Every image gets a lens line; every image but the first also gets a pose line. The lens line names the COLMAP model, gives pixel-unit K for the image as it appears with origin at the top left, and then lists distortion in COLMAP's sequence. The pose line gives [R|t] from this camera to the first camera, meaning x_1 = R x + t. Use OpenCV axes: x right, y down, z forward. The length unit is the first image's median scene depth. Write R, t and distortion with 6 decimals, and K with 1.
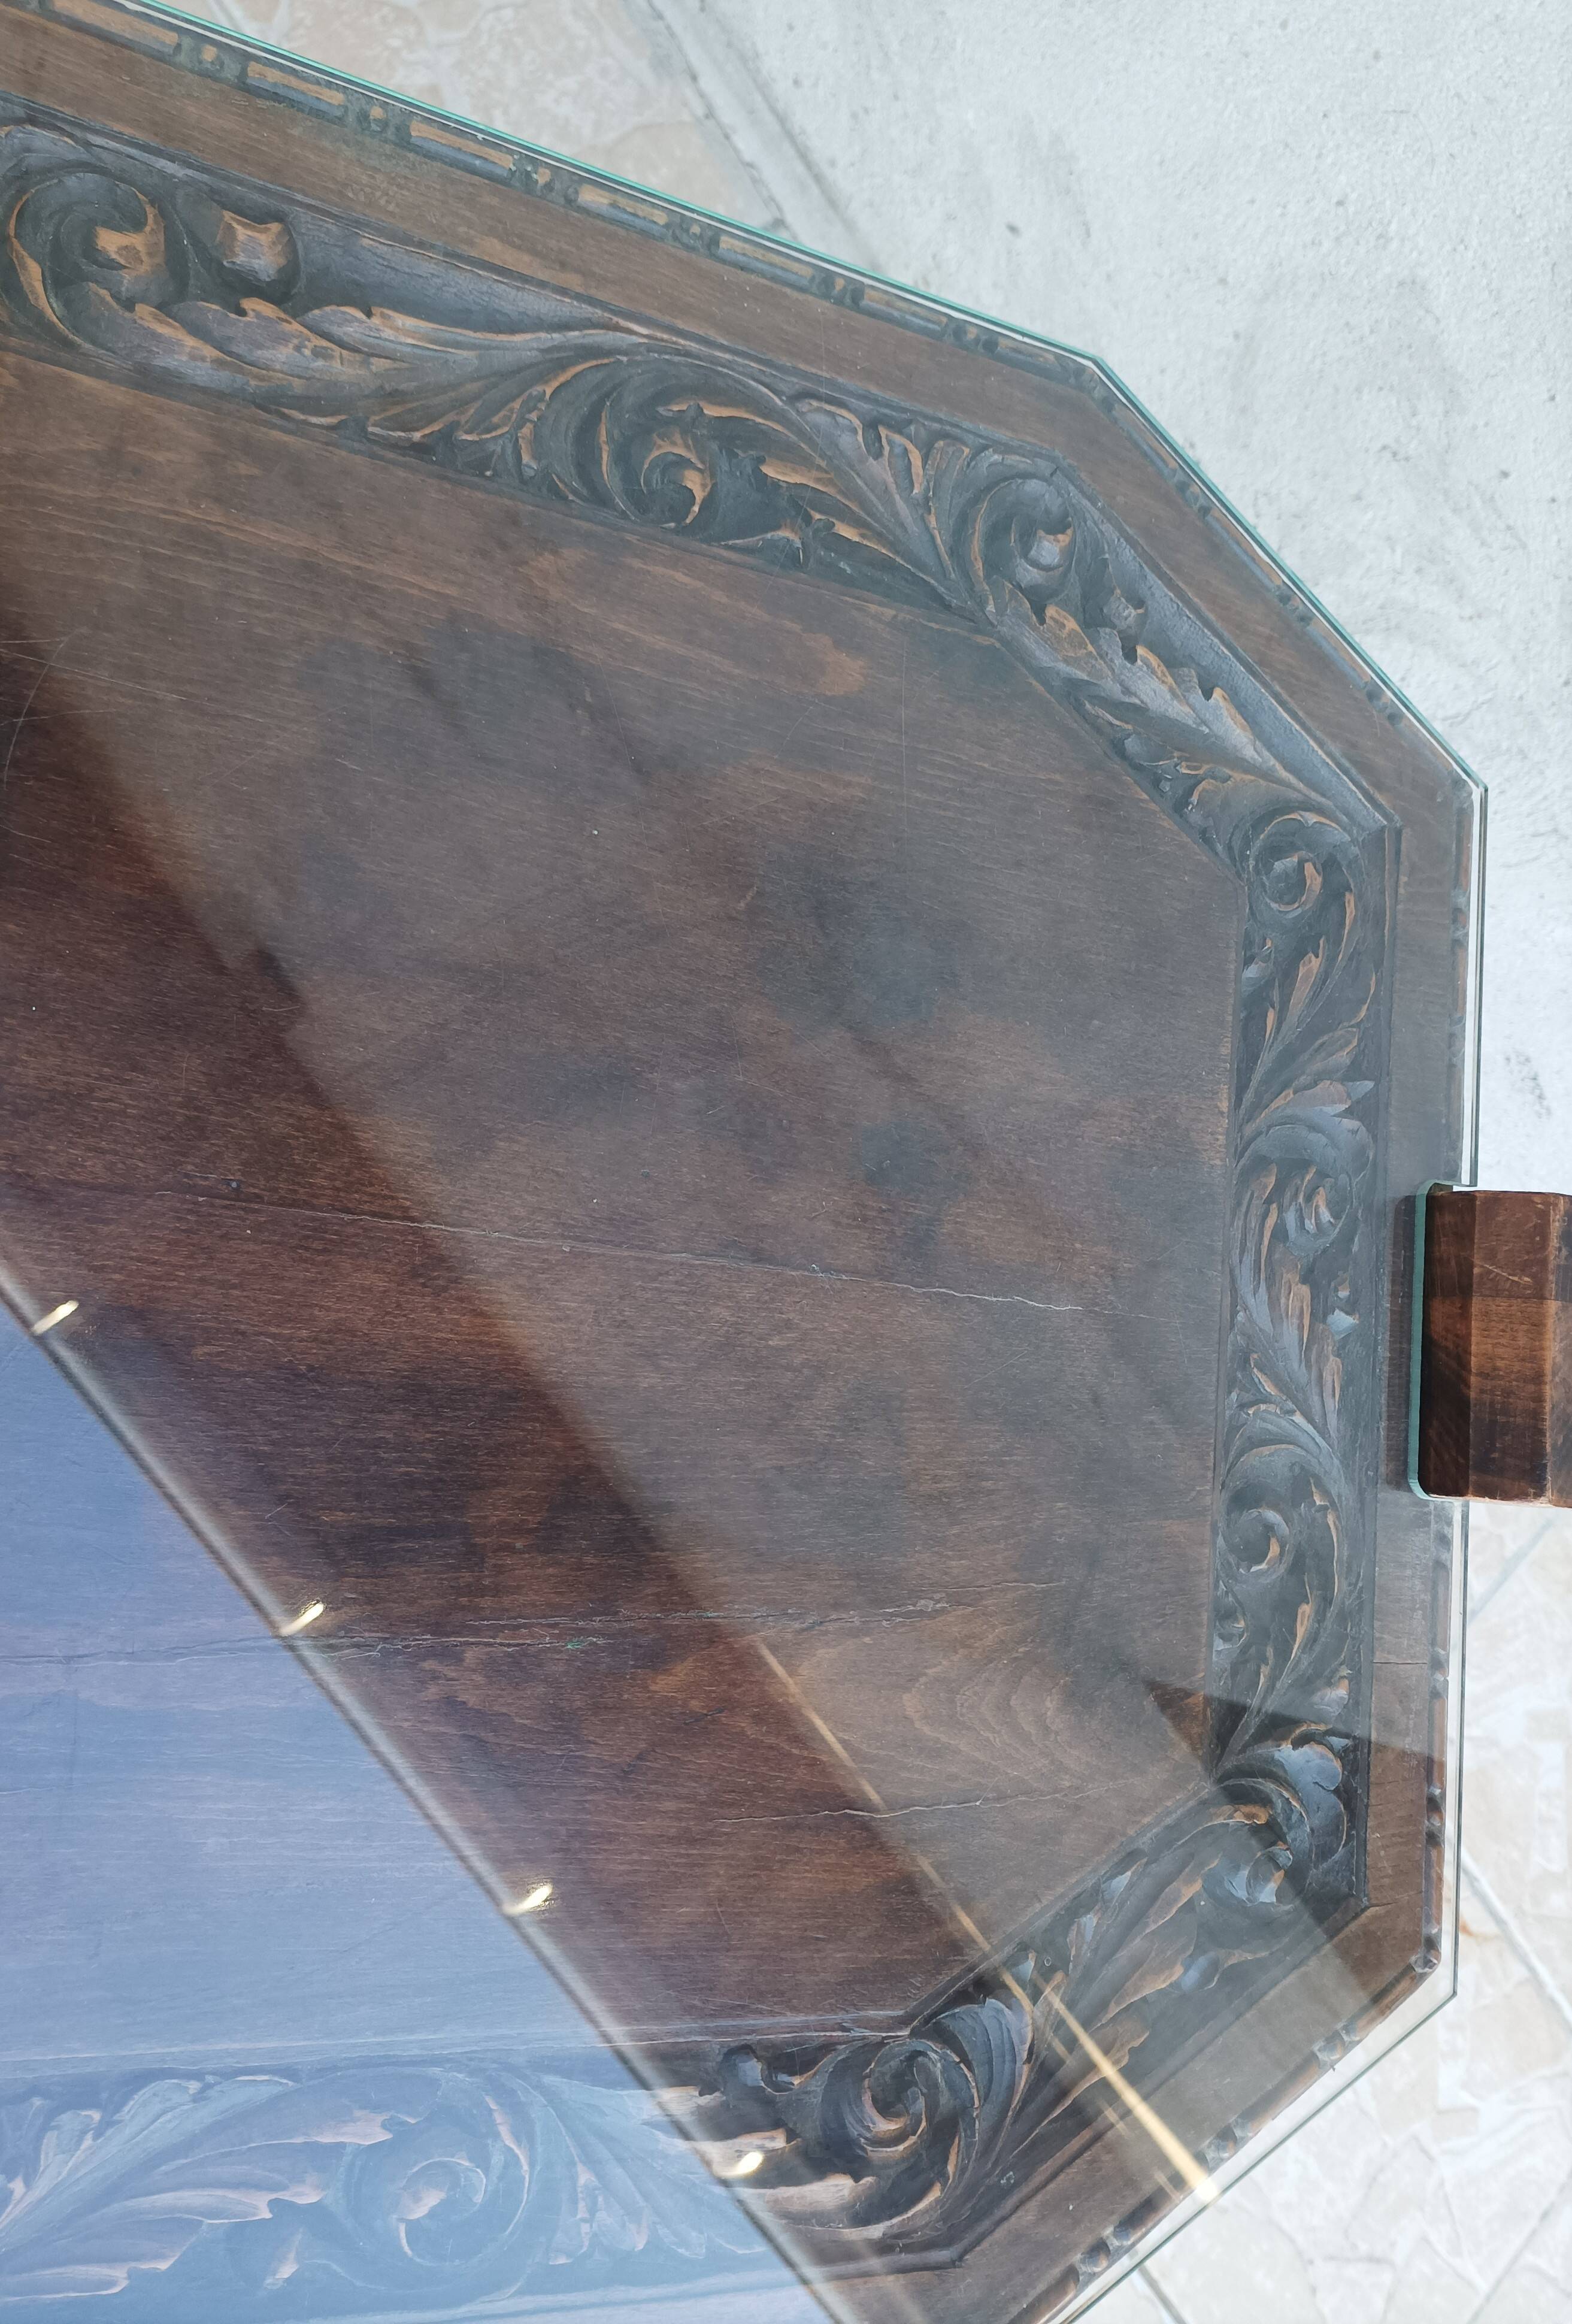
lens RADIAL K [[2153.1, 0, 781.0], [0, 2153.1, 1146.7], [0, 0, 1]] dist [0.017271, 0.000000]
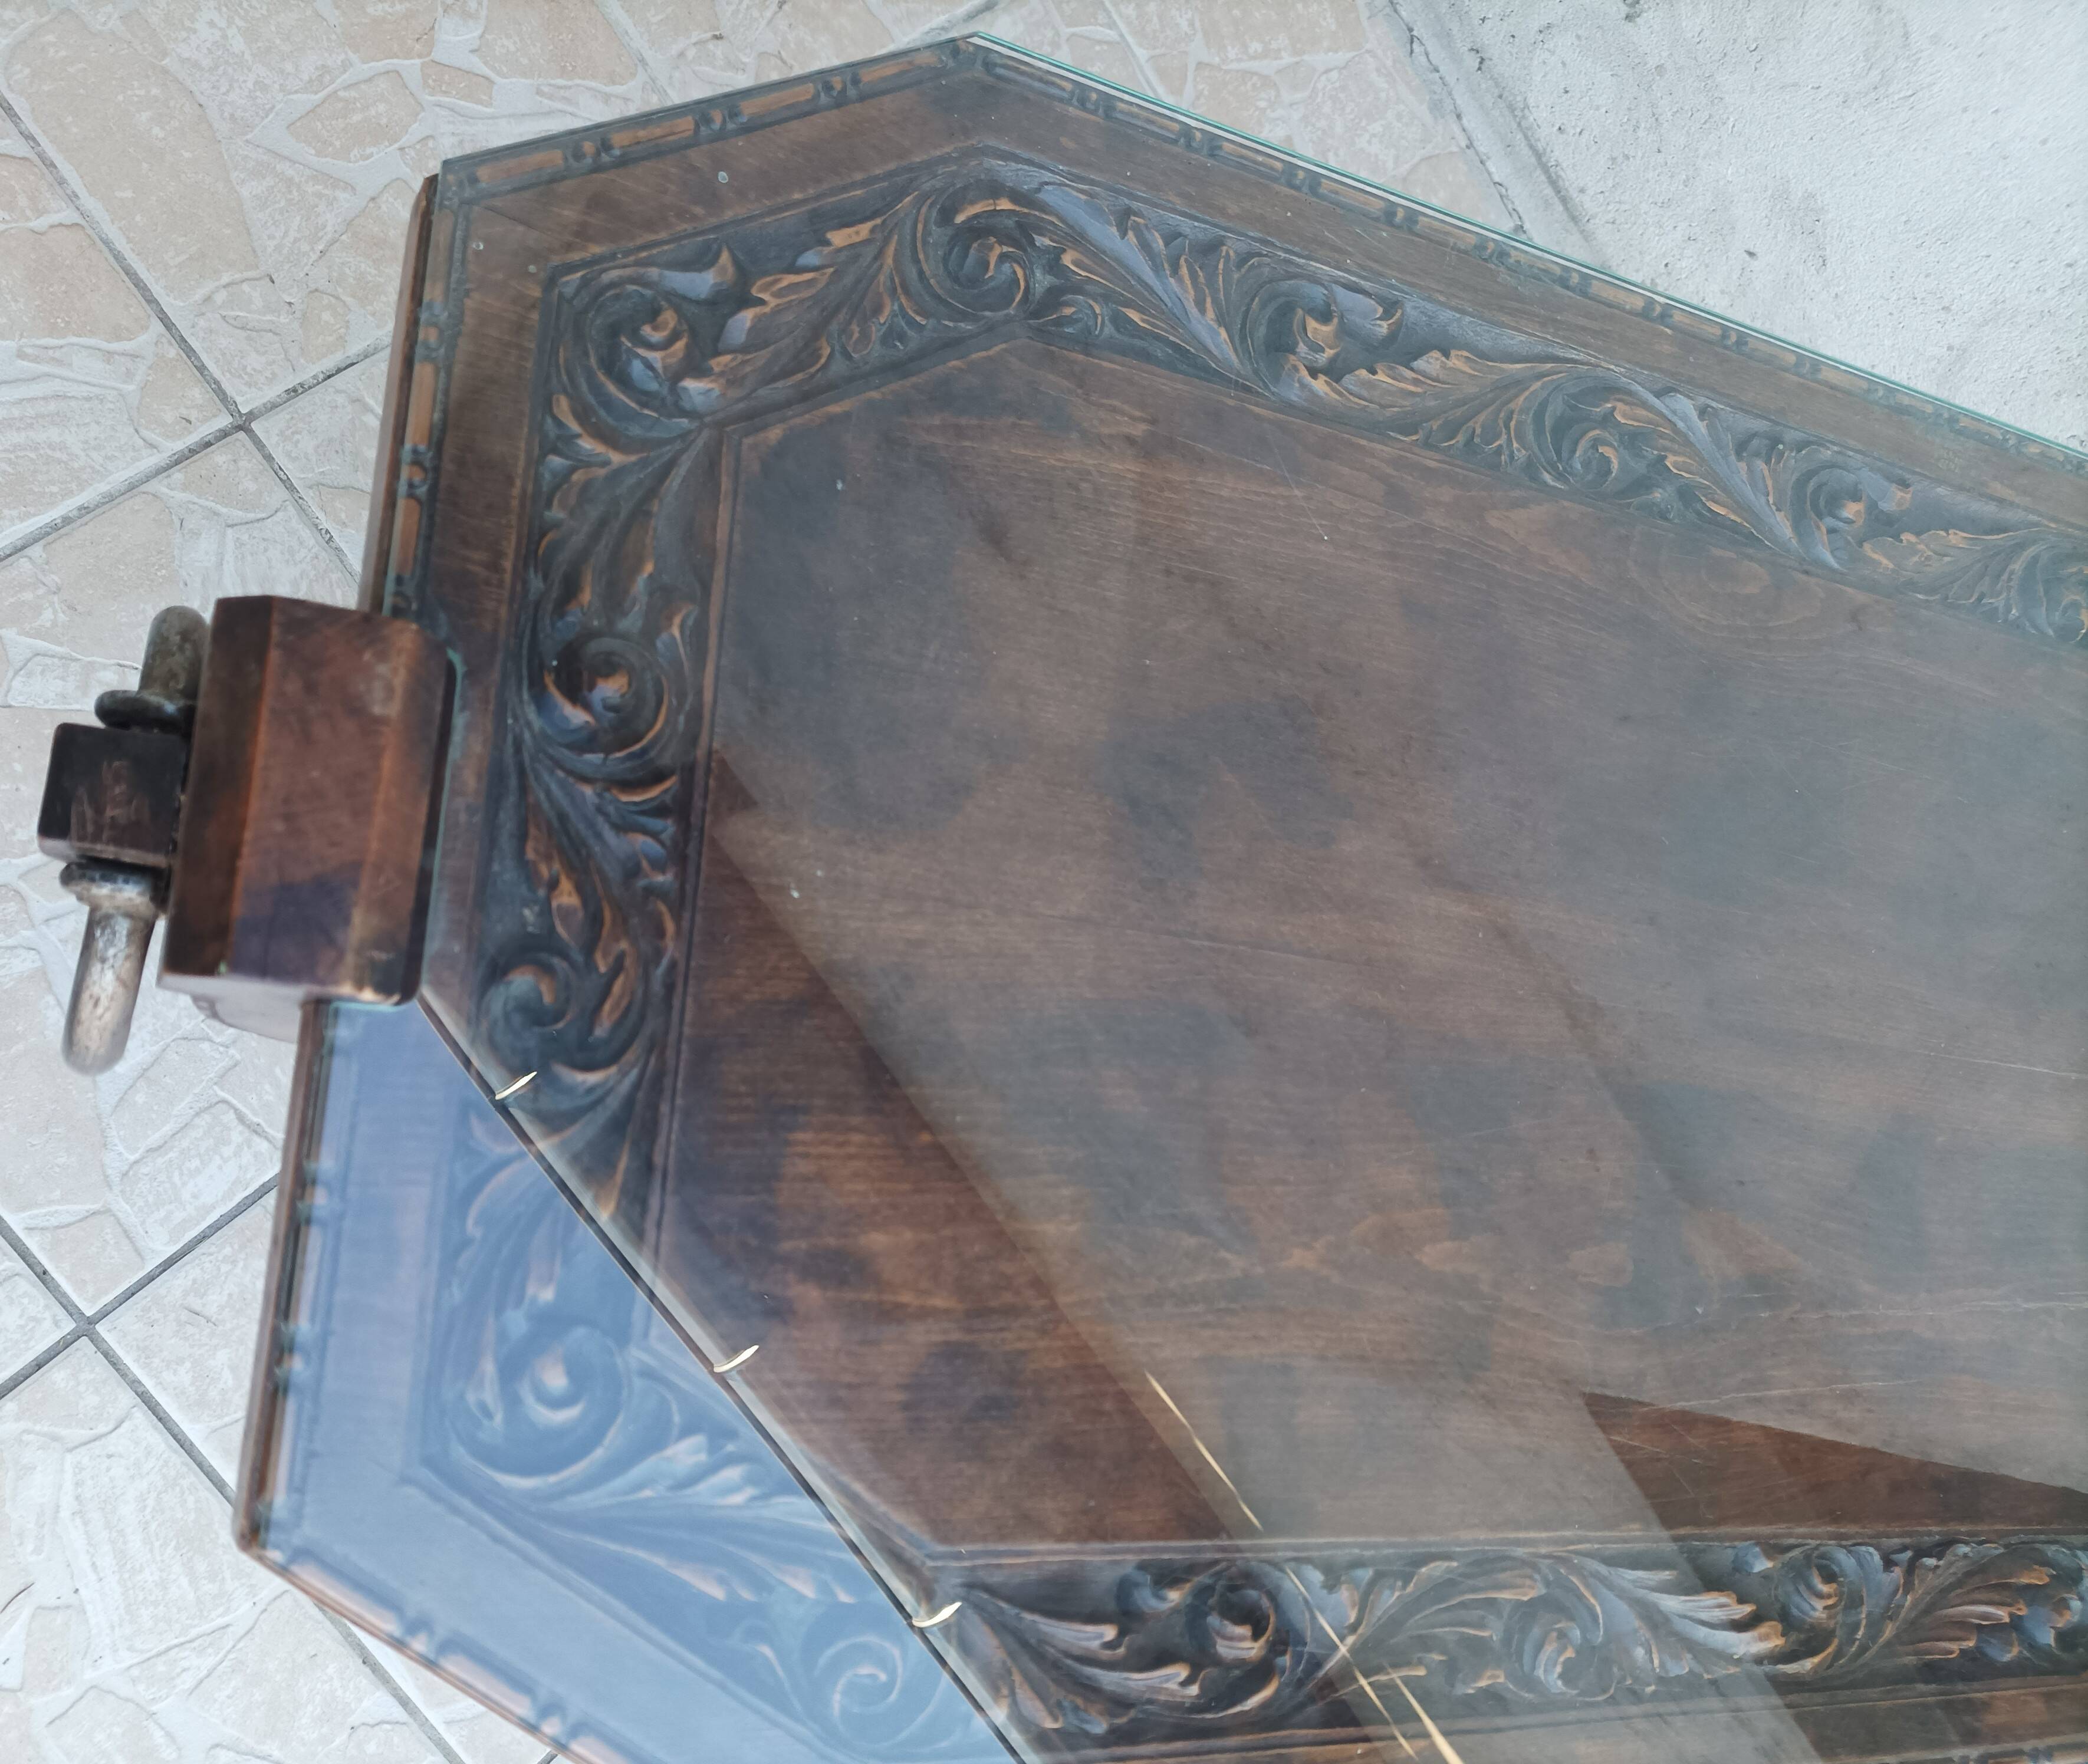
lens RADIAL K [[2044.4, 0, 1057.6], [0, 2044.4, 883.2], [0, 0, 1]] dist [0.018724, 0.000000]
pose [[0.999915, 0.003748, 0.012506, -0.308947], [-0.003560, 0.999880, -0.015067, -0.026943], [-0.012561, 0.015021, 0.999808, -0.208713]]
